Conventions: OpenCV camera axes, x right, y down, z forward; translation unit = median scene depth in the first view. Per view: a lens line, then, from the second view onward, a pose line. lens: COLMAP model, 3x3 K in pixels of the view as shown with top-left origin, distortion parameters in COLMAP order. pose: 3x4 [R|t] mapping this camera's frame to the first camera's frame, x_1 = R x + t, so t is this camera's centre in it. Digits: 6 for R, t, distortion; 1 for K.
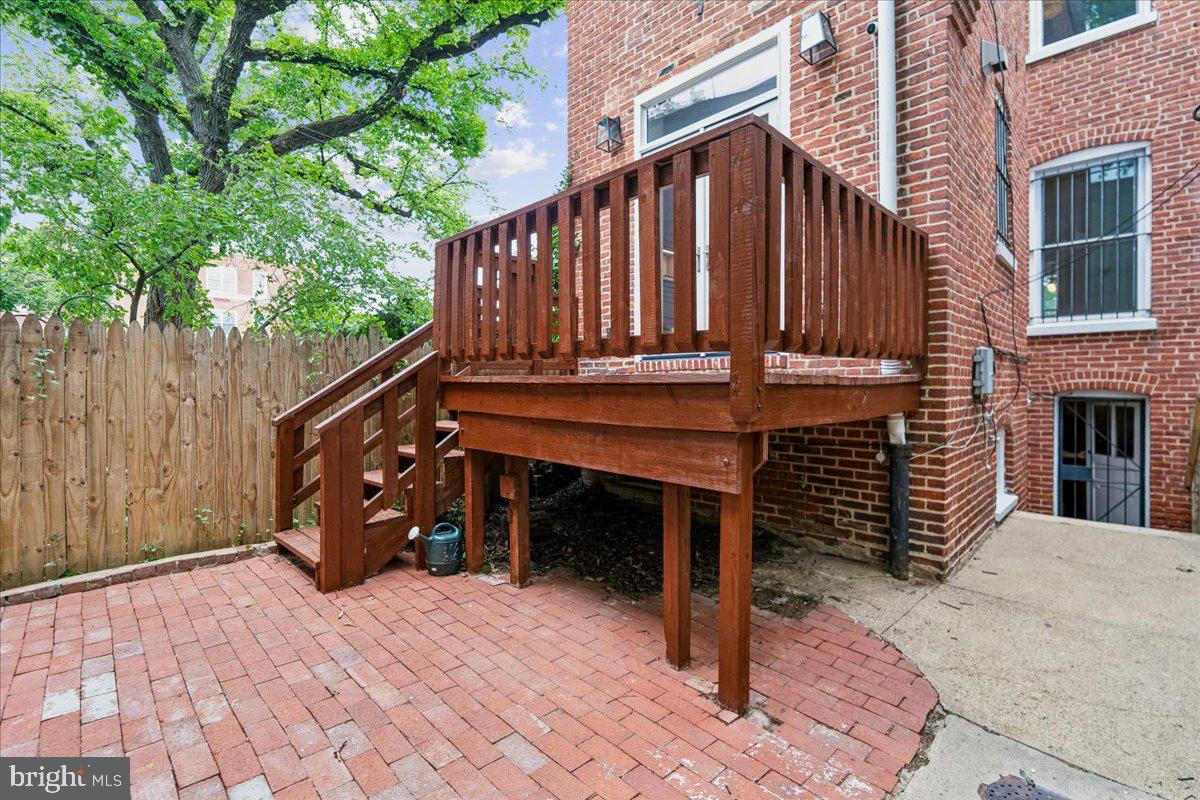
lens RADIAL K [[536.6, 0, 600.8], [0, 536.6, 389.1], [0, 0, 1]] dist [-0.003563, -0.000283]
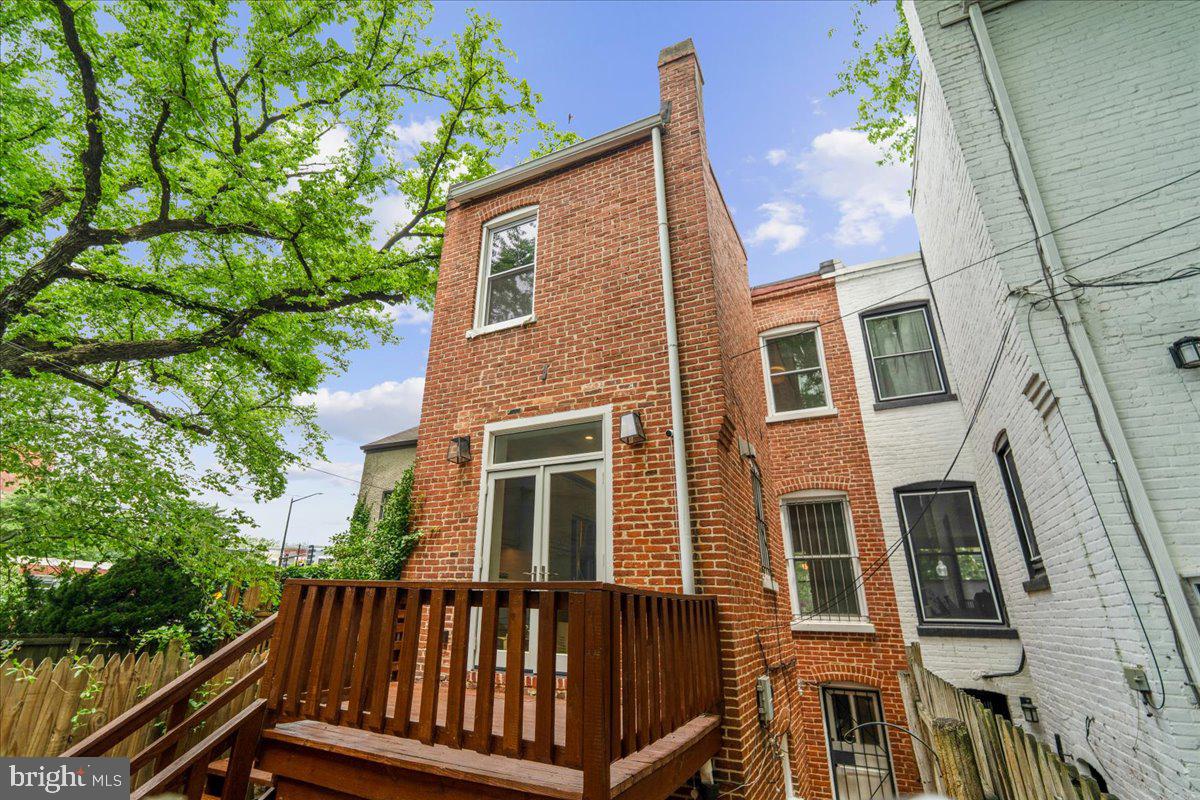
lens RADIAL K [[545.5, 0, 585.2], [0, 545.5, 401.7], [0, 0, 1]] dist [-0.015073, 0.008432]
pose [[0.950180, 0.113767, 0.290198, -0.082568], [-0.003436, 0.934779, -0.355212, -0.170960], [-0.311682, 0.336518, 0.888600, -0.149002]]
